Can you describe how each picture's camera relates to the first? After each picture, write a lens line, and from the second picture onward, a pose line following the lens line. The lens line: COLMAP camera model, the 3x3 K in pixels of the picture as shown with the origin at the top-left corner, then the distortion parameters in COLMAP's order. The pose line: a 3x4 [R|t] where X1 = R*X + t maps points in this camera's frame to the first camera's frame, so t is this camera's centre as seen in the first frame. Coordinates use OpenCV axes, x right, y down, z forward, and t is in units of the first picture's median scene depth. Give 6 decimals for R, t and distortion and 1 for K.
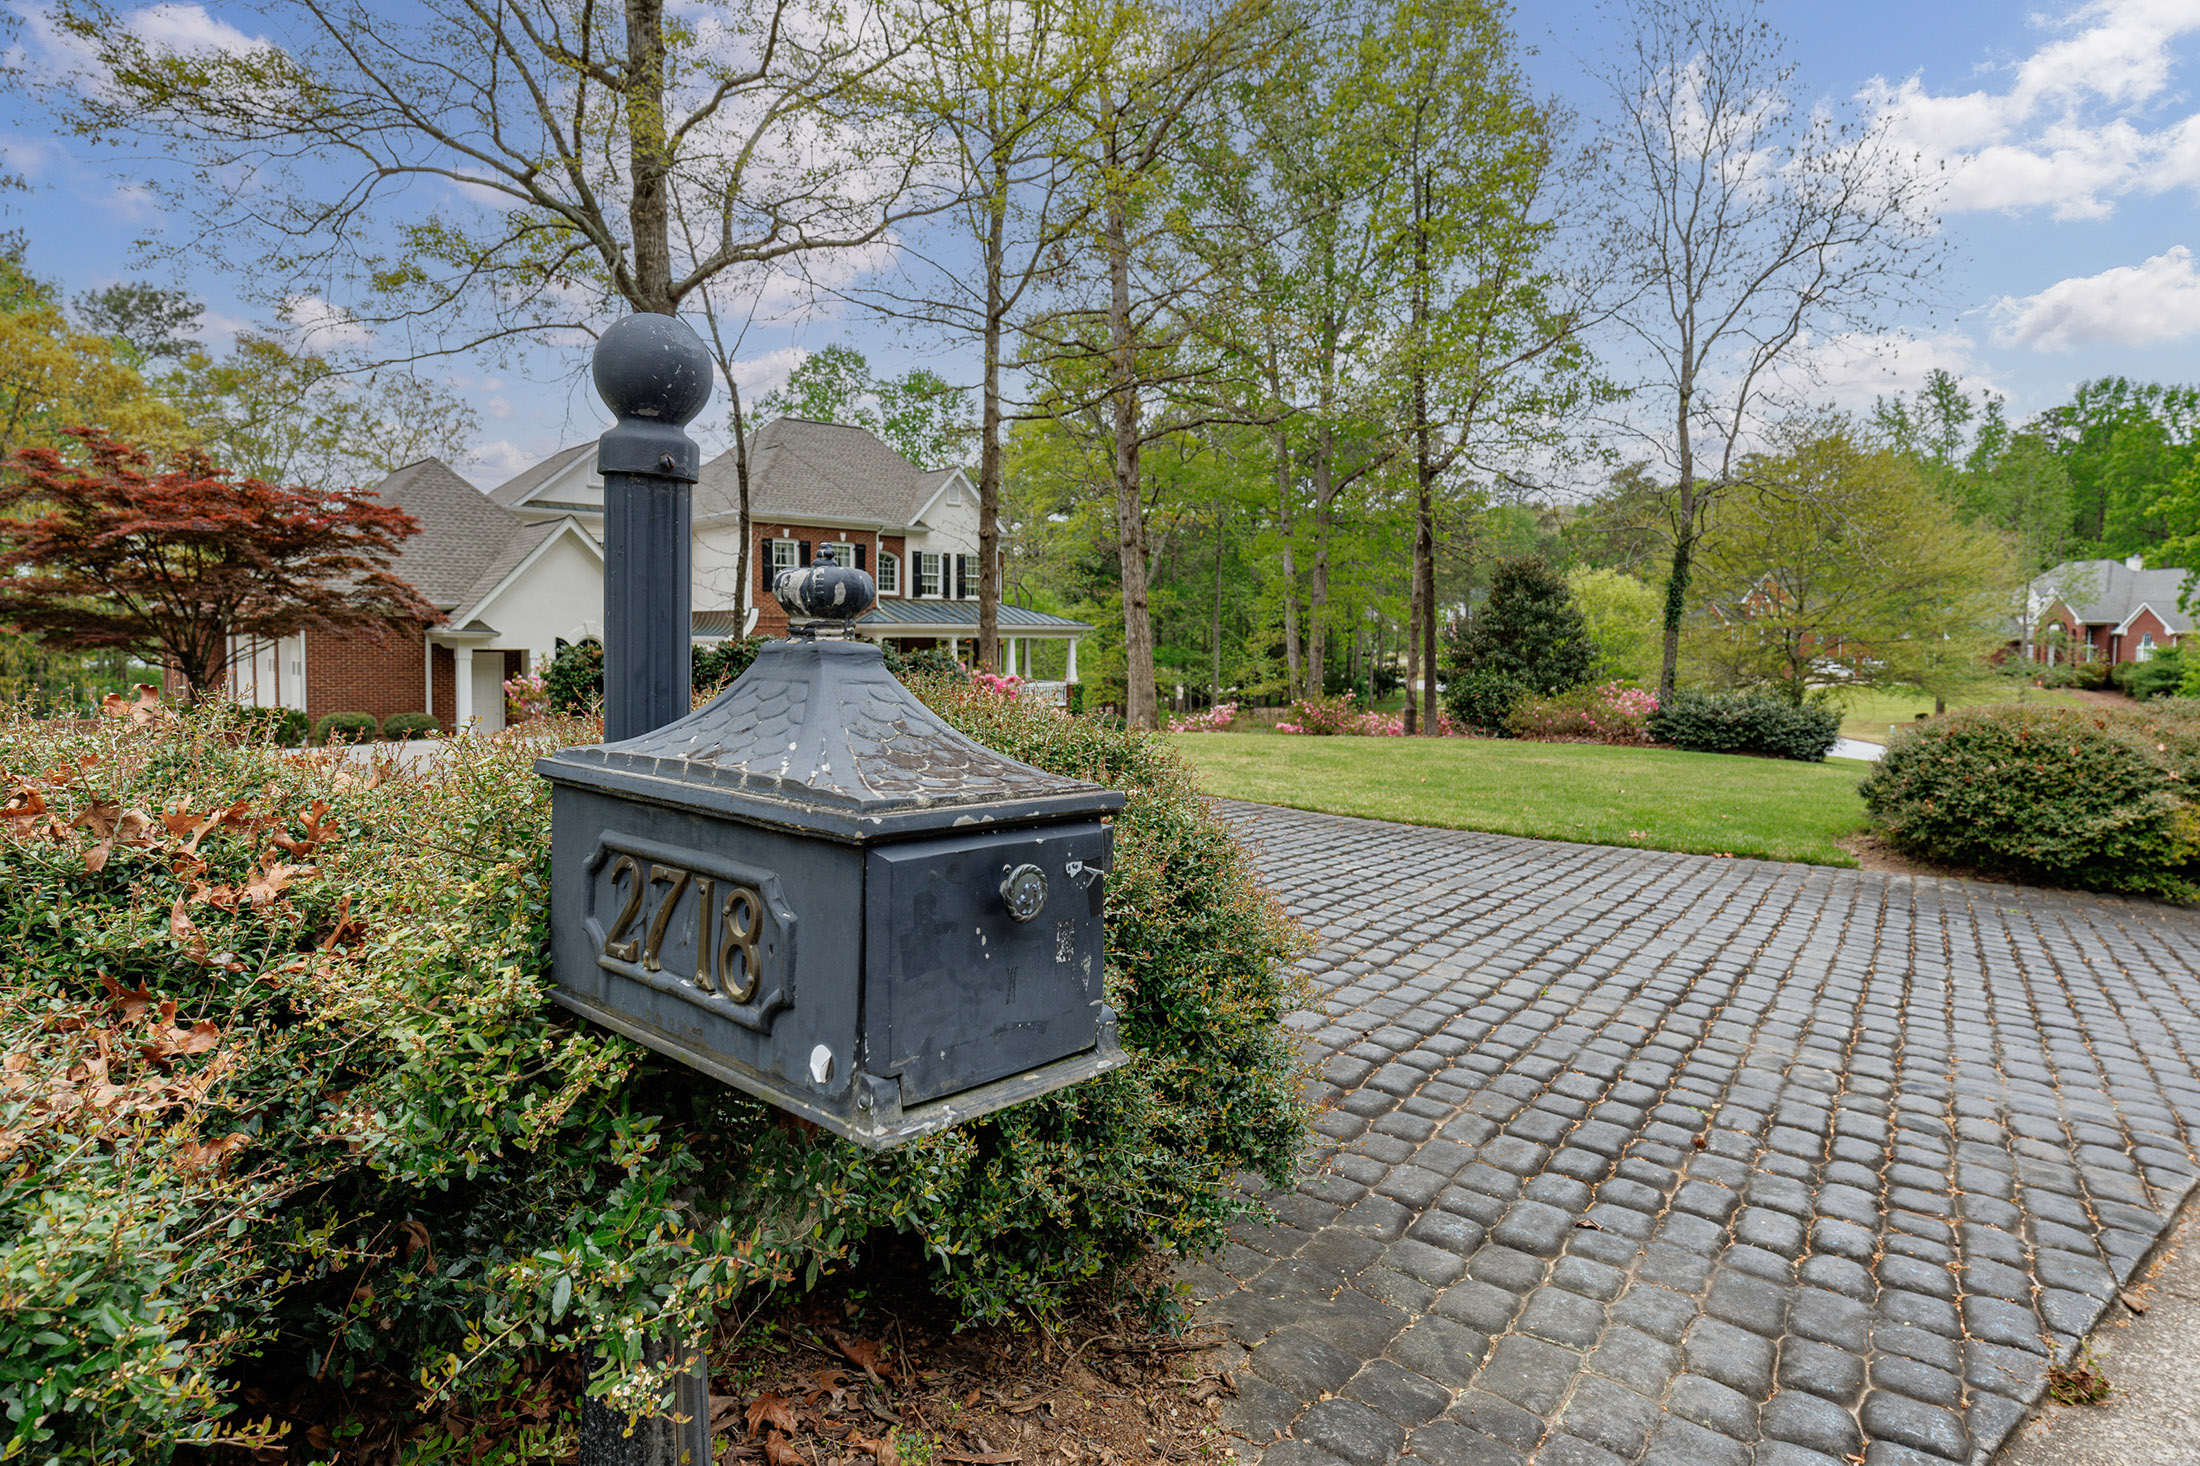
lens RADIAL K [[1252.0, 0, 1097.6], [0, 1252.0, 697.1], [0, 0, 1]] dist [-0.000532, -0.000601]
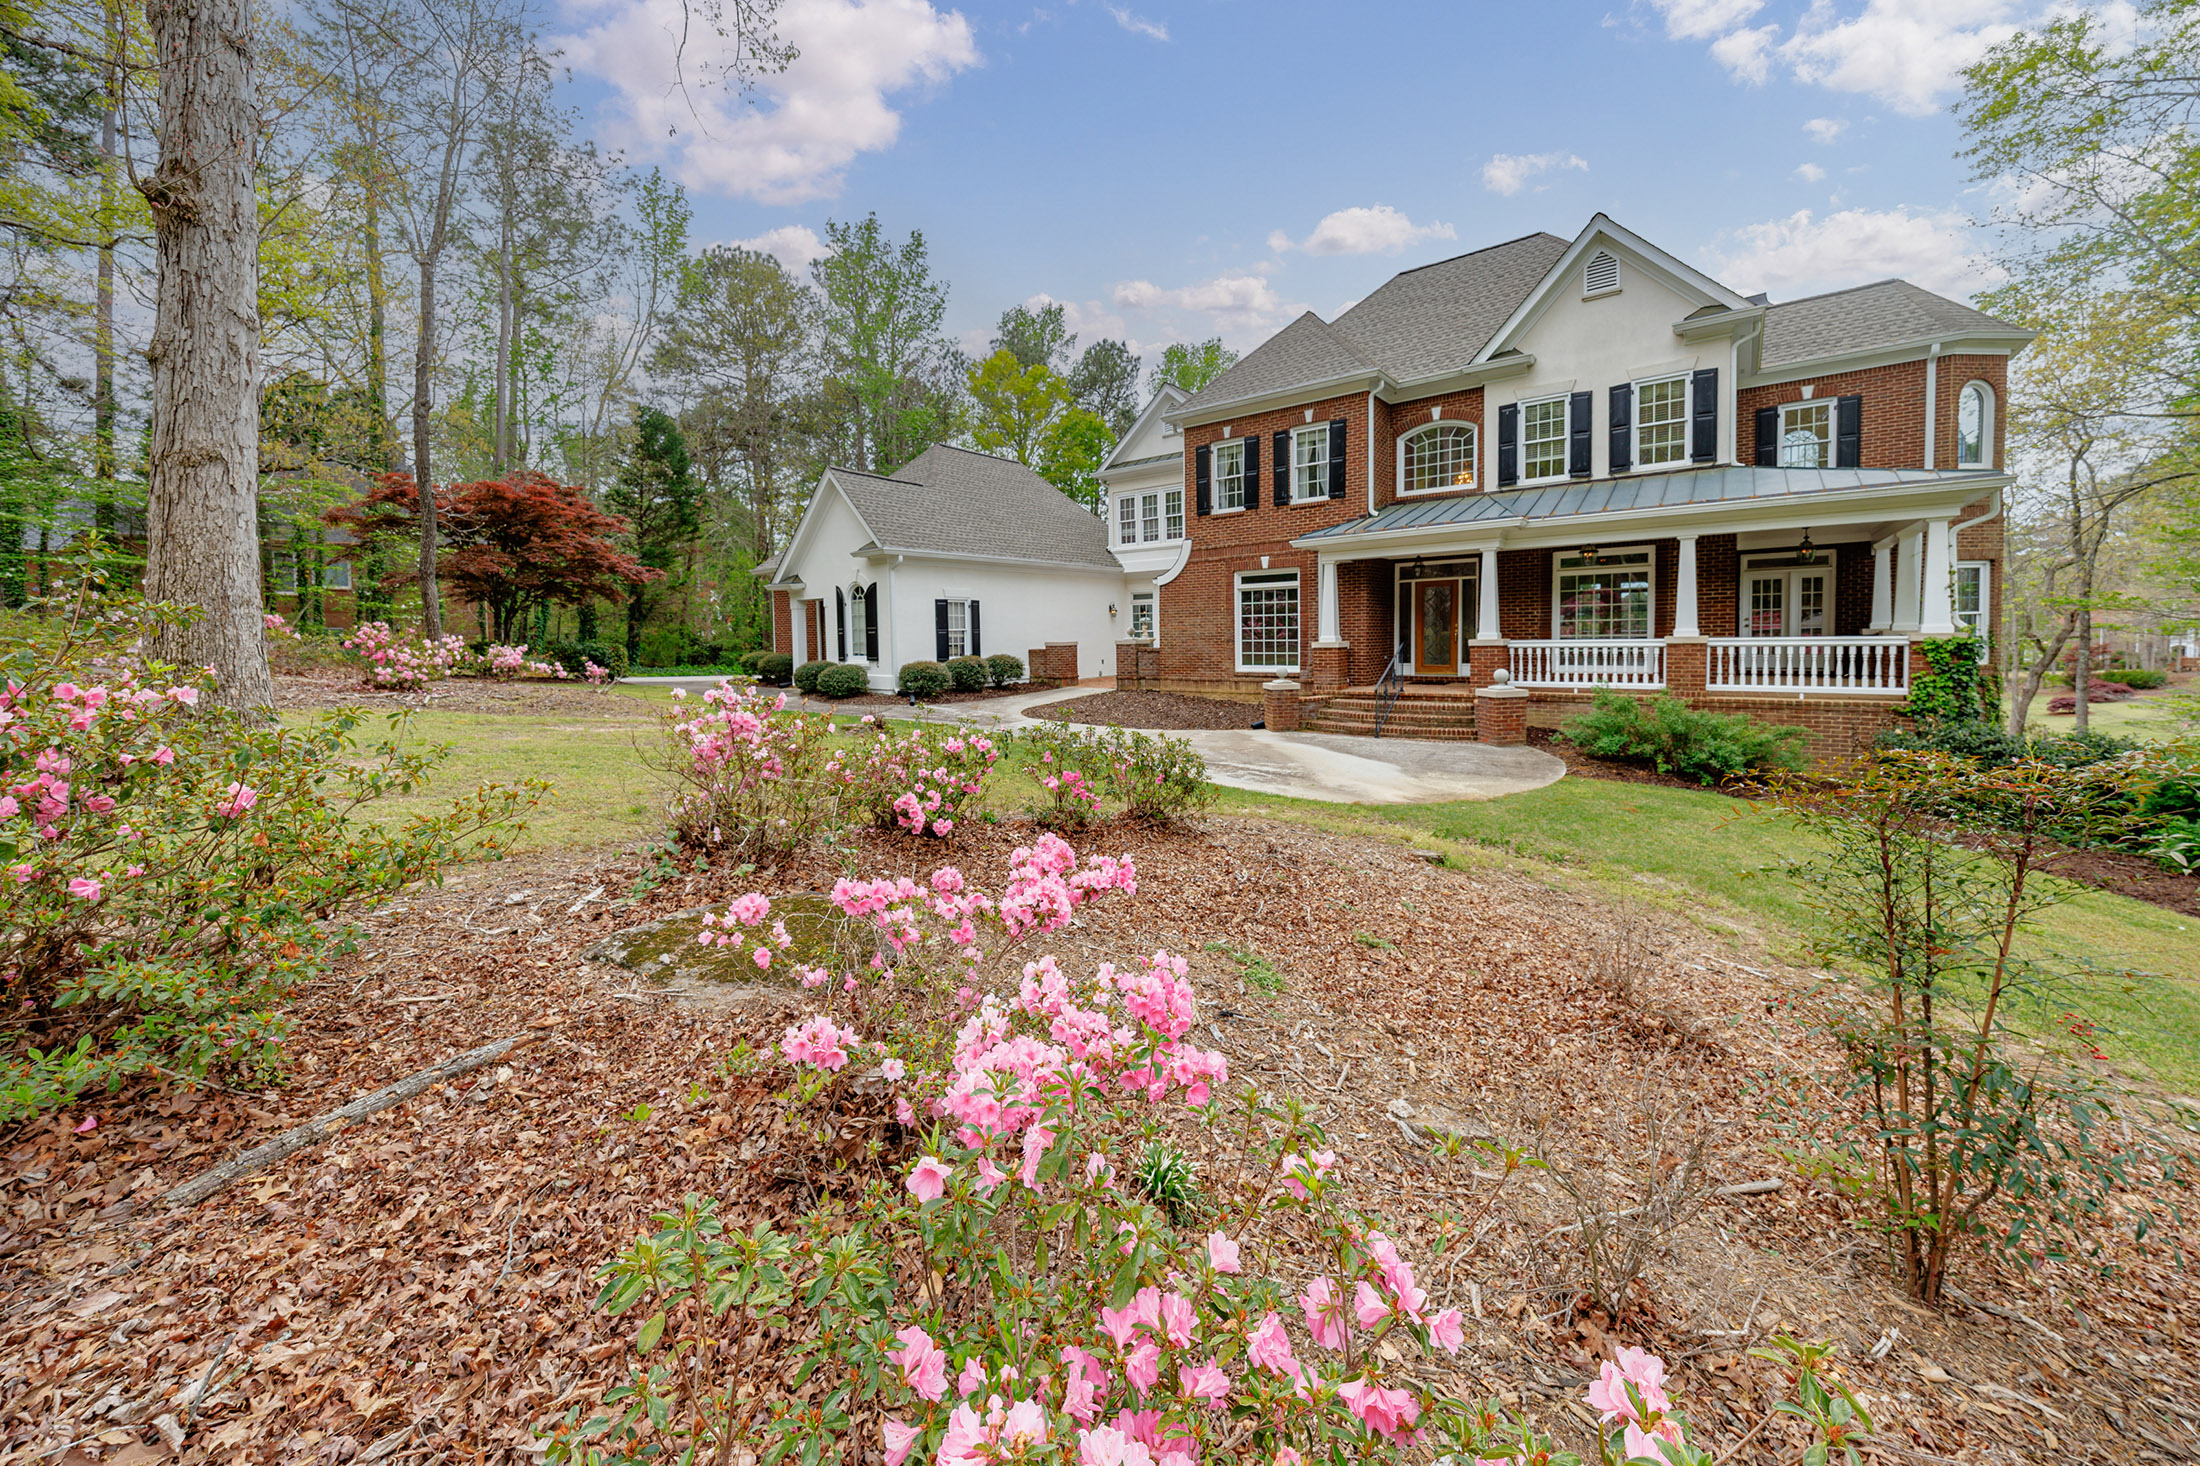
lens RADIAL K [[807.8, 0, 1095.7], [0, 807.8, 686.4], [0, 0, 1]] dist [-0.001450, -0.000170]
pose [[0.164814, 0.048094, -0.985151, 0.333480], [-0.027975, 0.998637, 0.044072, 0.000331], [0.985928, 0.020296, 0.165934, 1.310764]]
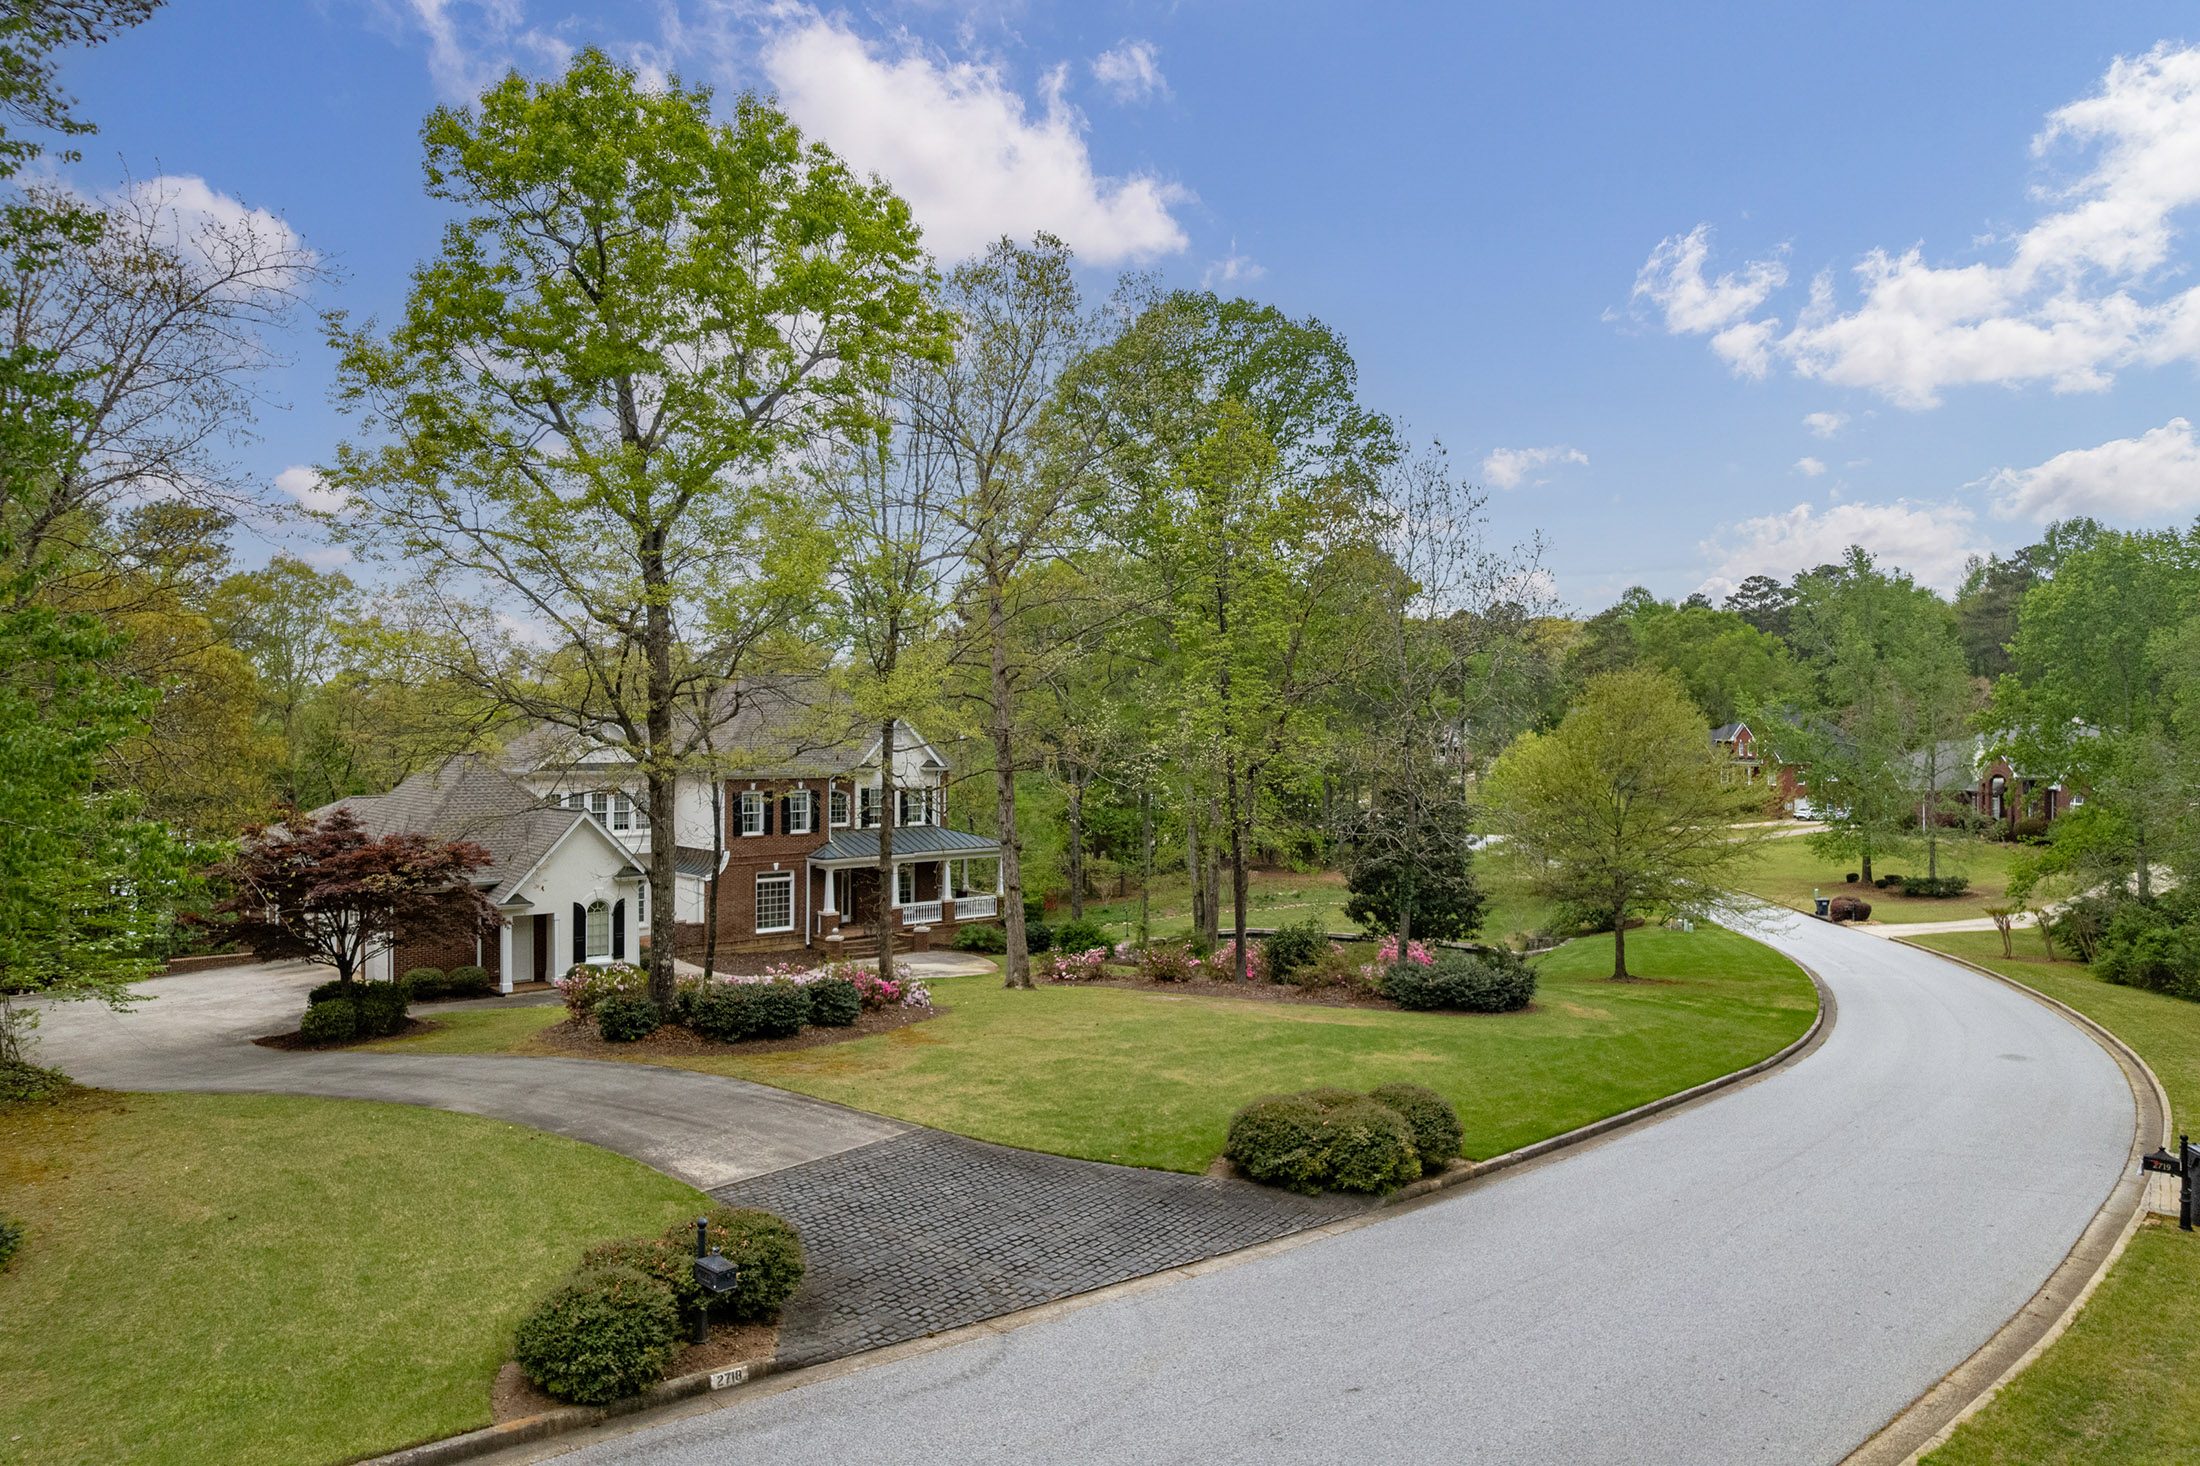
lens RADIAL K [[1383.0, 0, 1100.0], [0, 1383.0, 733.0], [0, 0, 1]] dist [-0.035403, 0.000617]
pose [[0.999961, -0.006147, -0.006279, 0.143617], [0.005815, 0.998658, -0.051467, -0.173284], [0.006587, 0.051429, 0.998655, -0.498334]]
